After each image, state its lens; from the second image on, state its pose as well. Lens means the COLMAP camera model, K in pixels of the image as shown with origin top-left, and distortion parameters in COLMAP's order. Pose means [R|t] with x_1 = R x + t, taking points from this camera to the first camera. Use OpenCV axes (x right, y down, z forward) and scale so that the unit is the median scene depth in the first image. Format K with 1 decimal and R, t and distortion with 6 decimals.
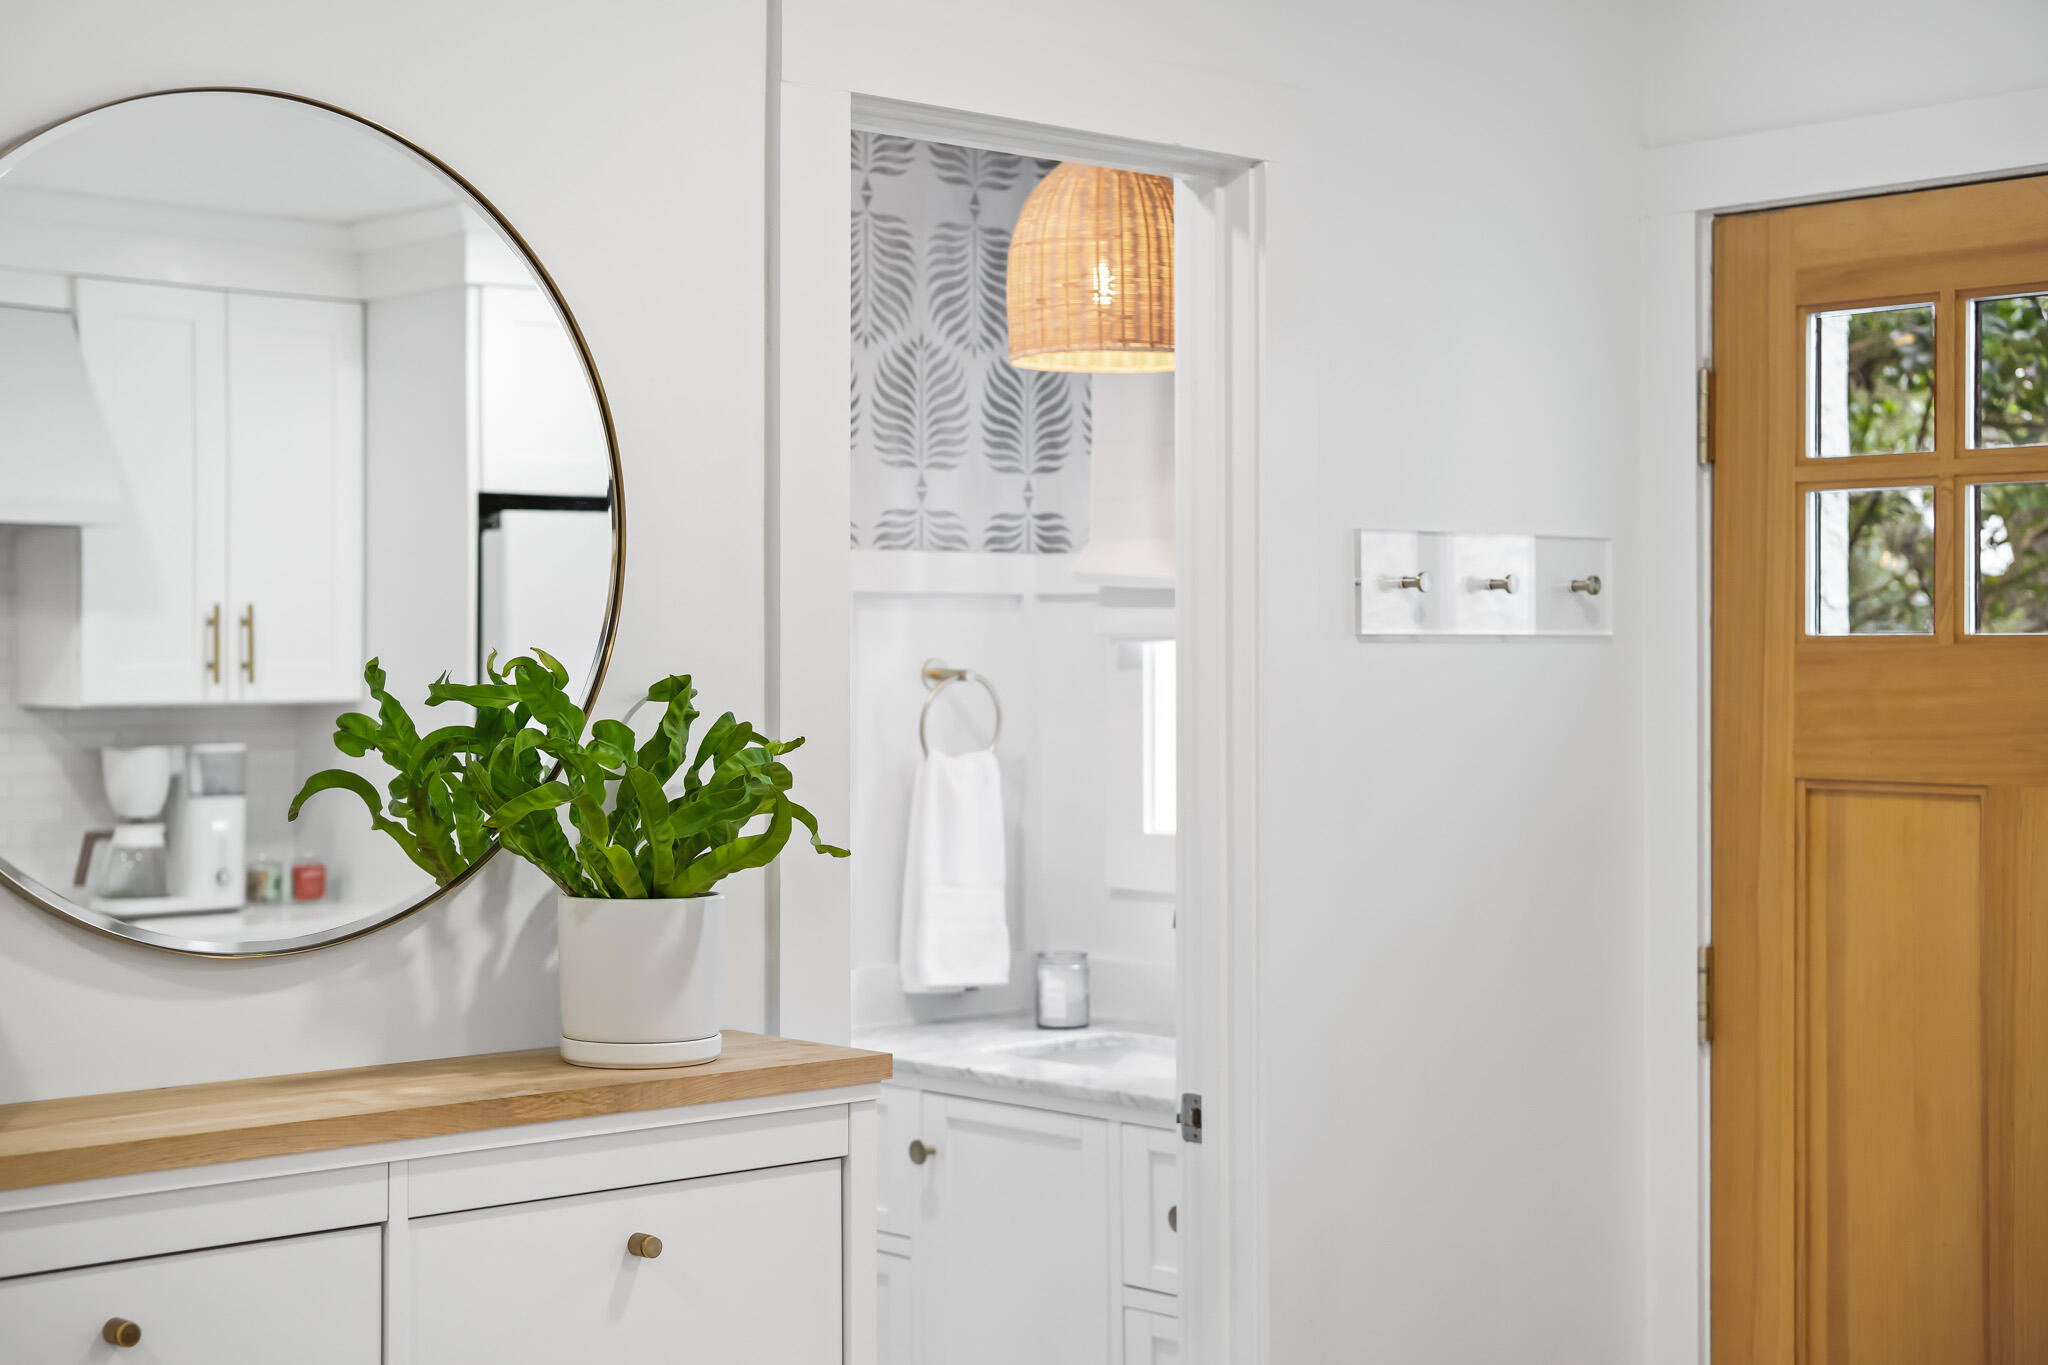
lens RADIAL K [[2994.5, 0, 1024.0], [0, 2994.5, 682.5], [0, 0, 1]] dist [-0.005372, -0.000971]
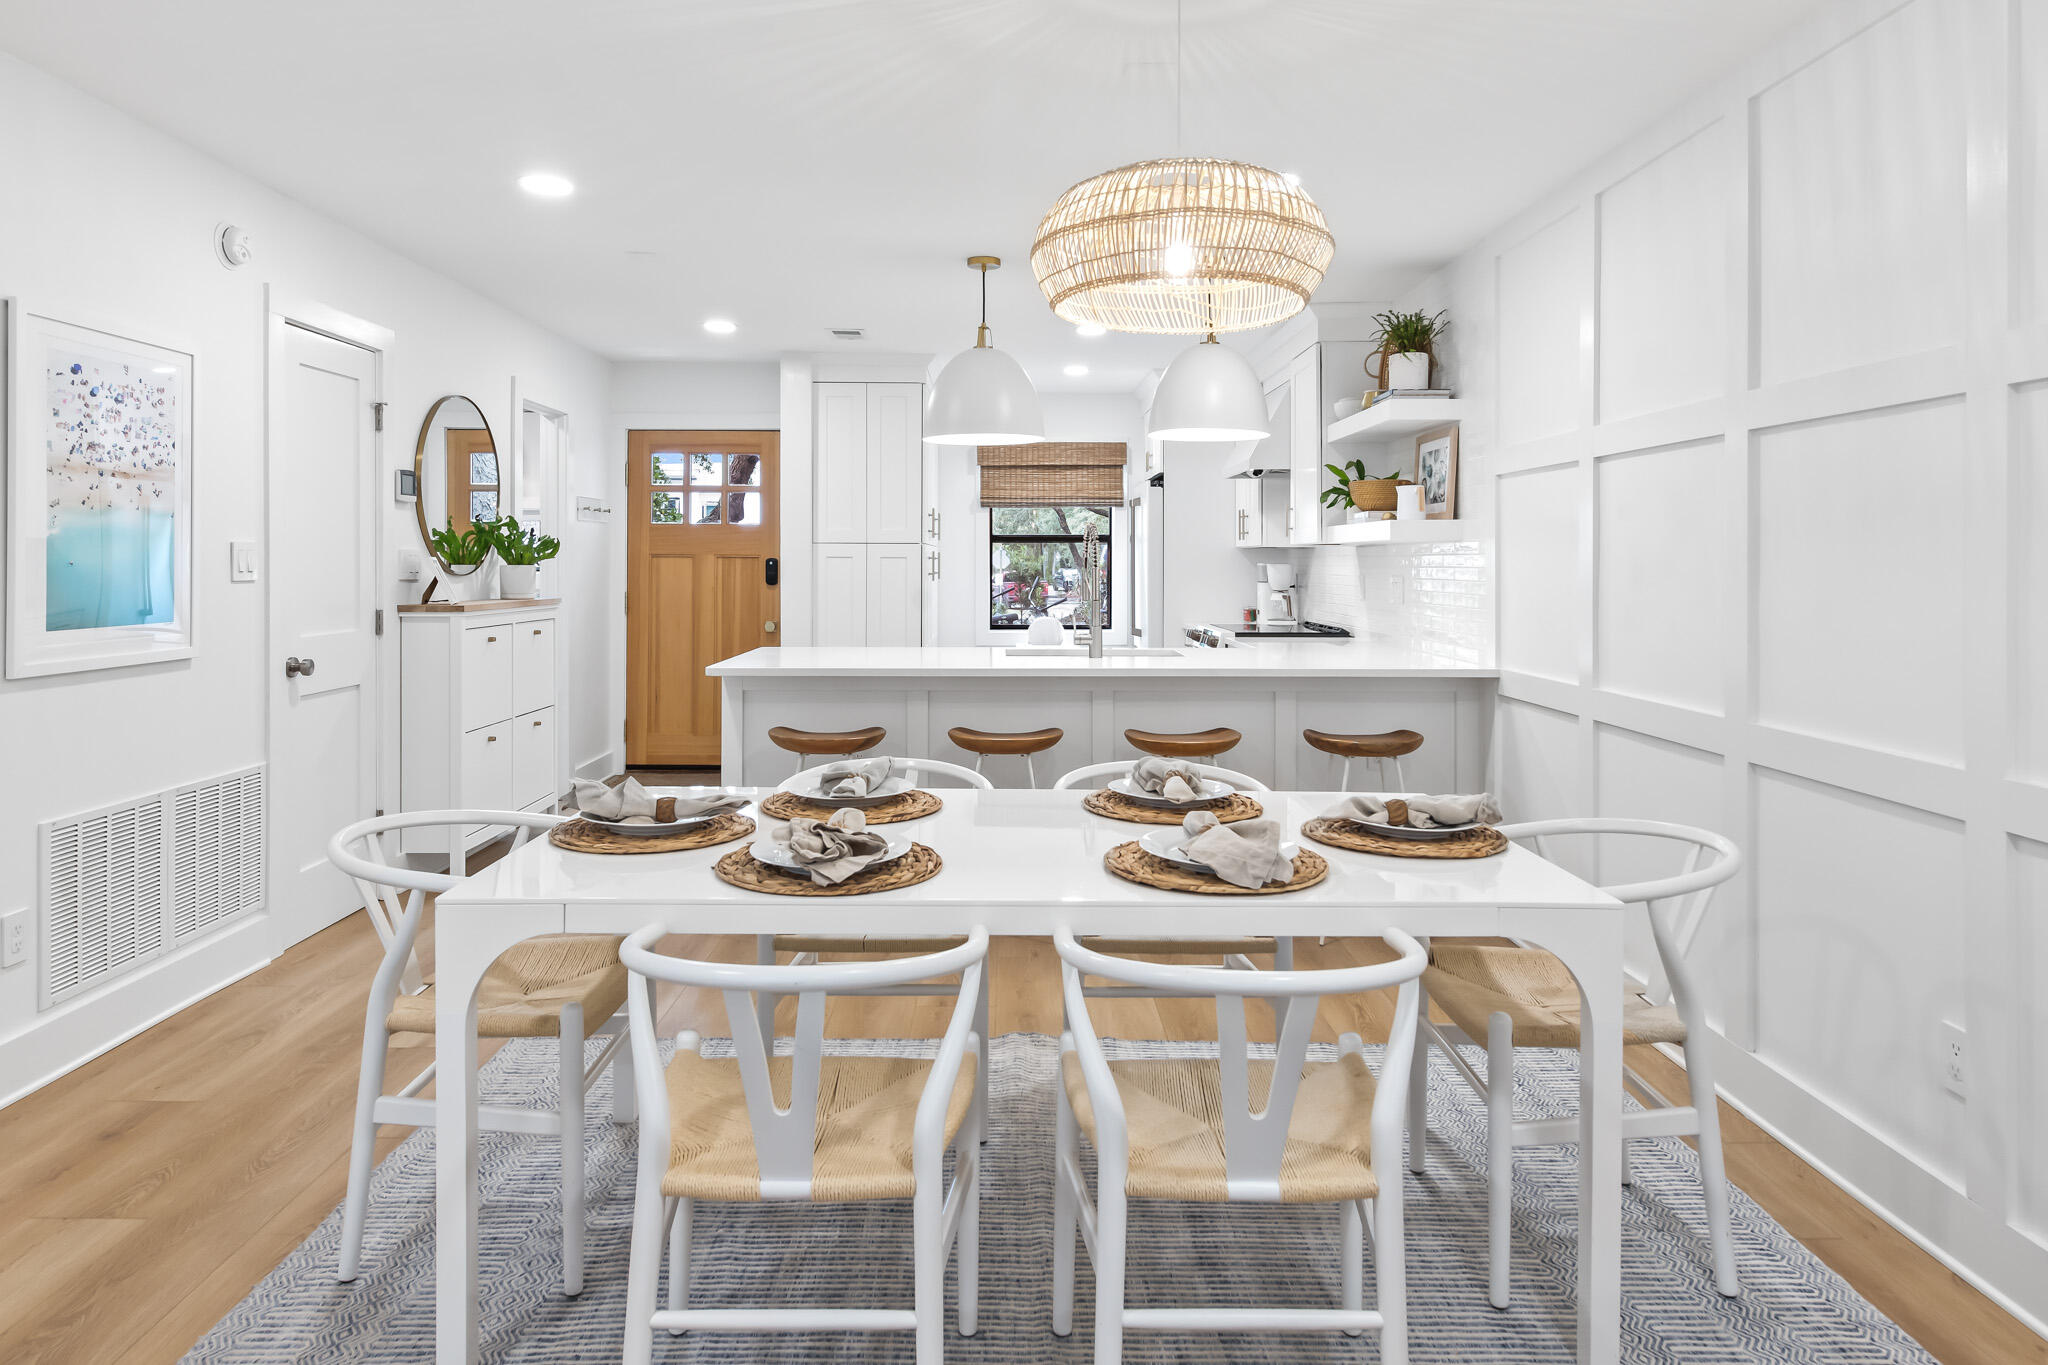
lens RADIAL K [[1243.2, 0, 1019.8], [0, 1243.2, 562.2], [0, 0, 1]] dist [0.002644, -0.000318]
pose [[0.670822, 0.002053, 0.741616, -0.787545], [0.001405, 0.999991, -0.004039, 0.053538], [-0.741617, 0.003752, 0.670813, -0.715043]]
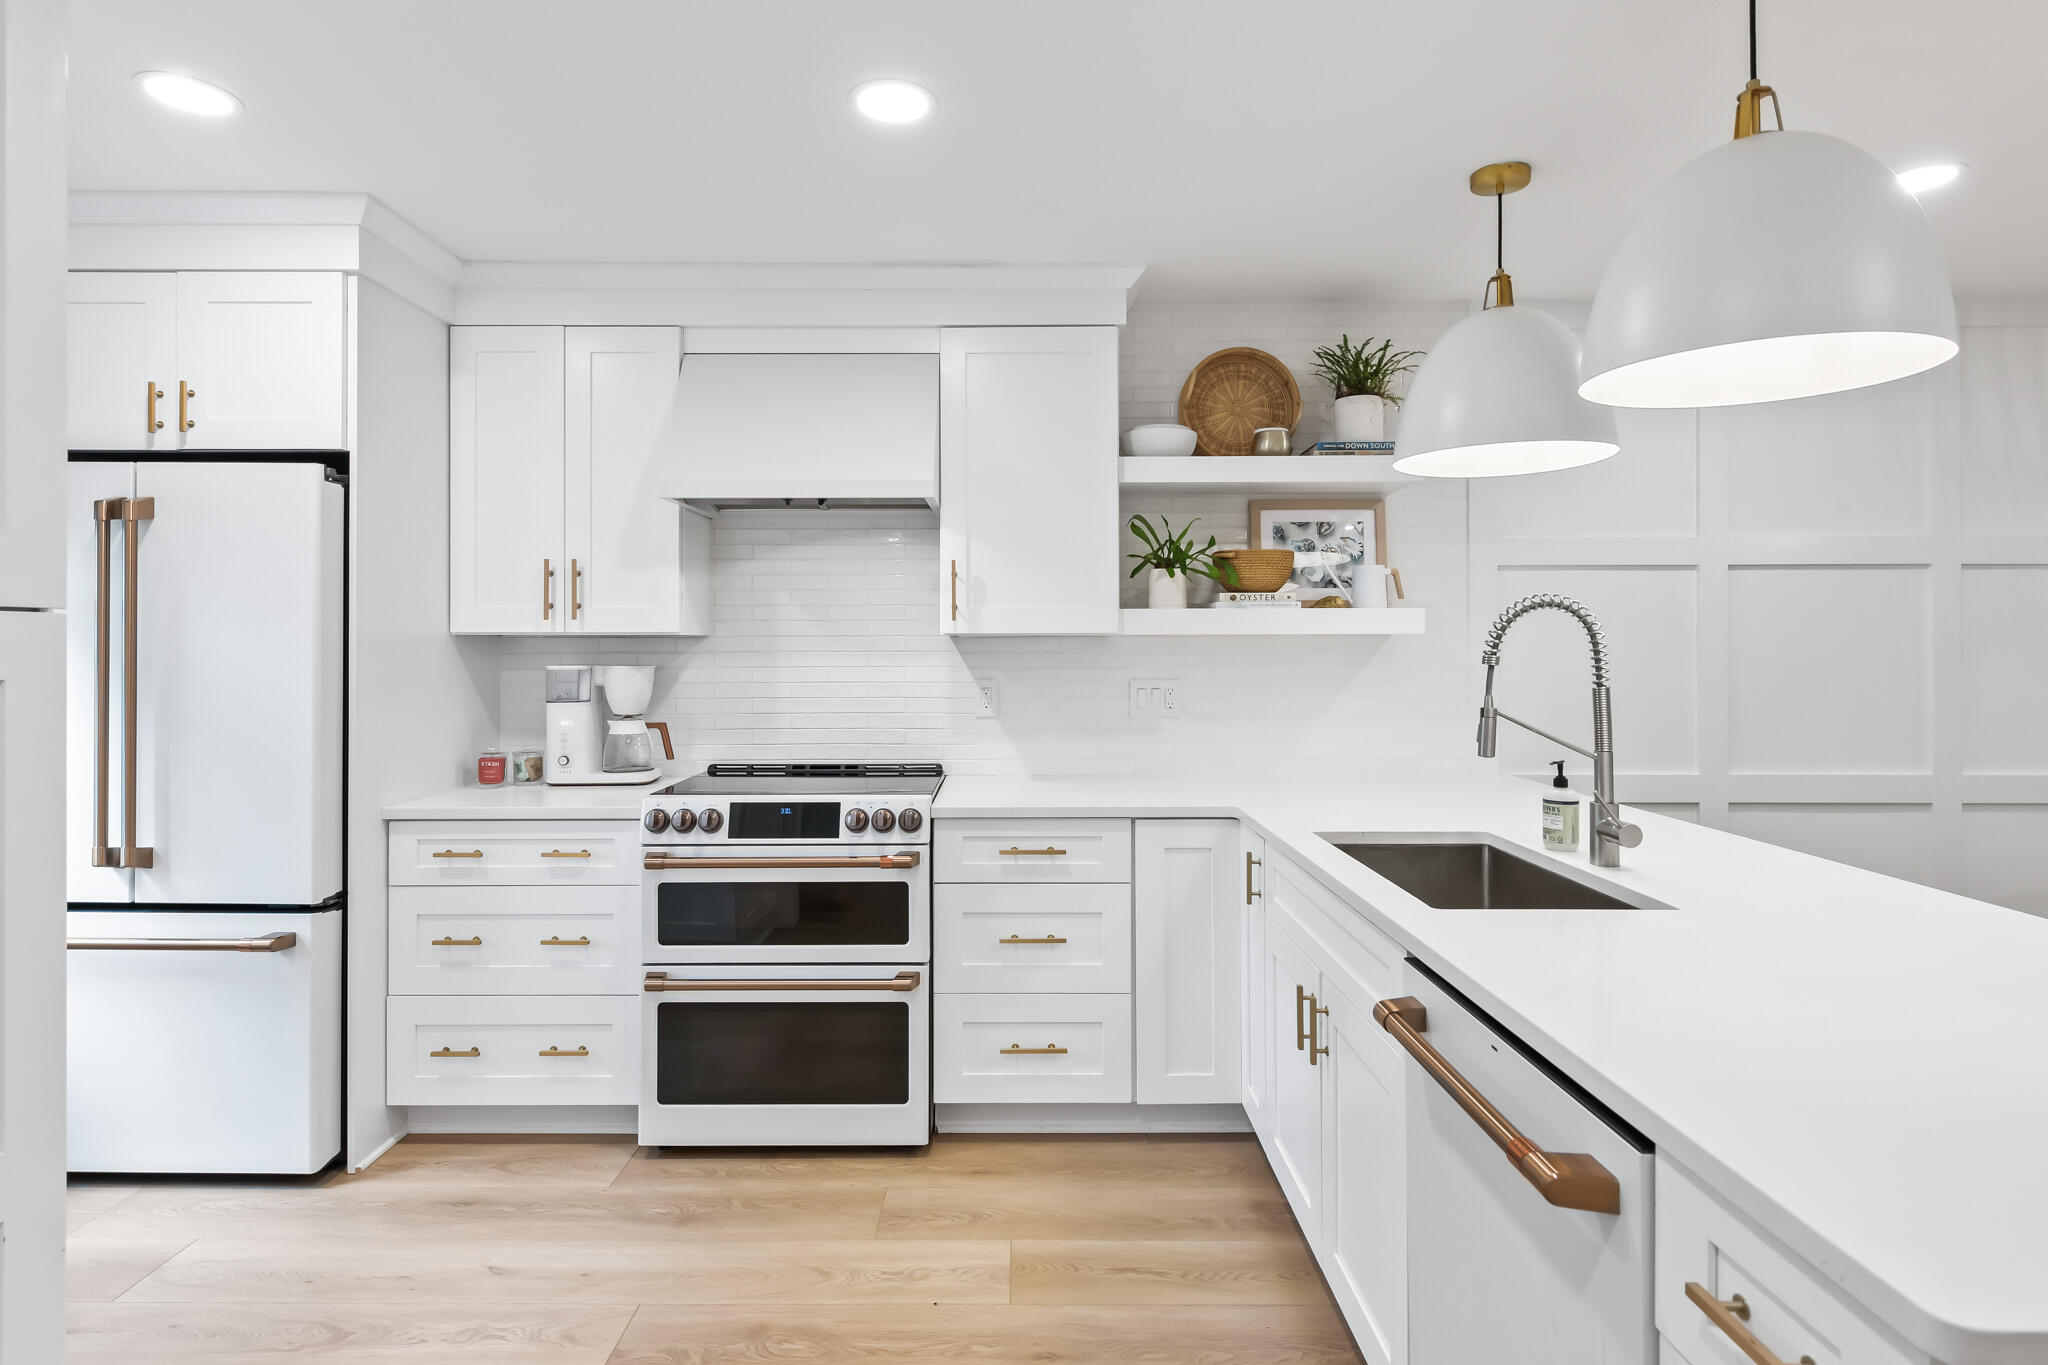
lens RADIAL K [[1061.3, 0, 1012.3], [0, 1061.3, 640.8], [0, 0, 1]] dist [0.000615, 0.000354]
pose [[-0.735675, 0.002642, 0.677330, 0.056265], [0.006715, 0.999972, 0.003393, 0.027864], [-0.677302, 0.007044, -0.735671, 0.678970]]
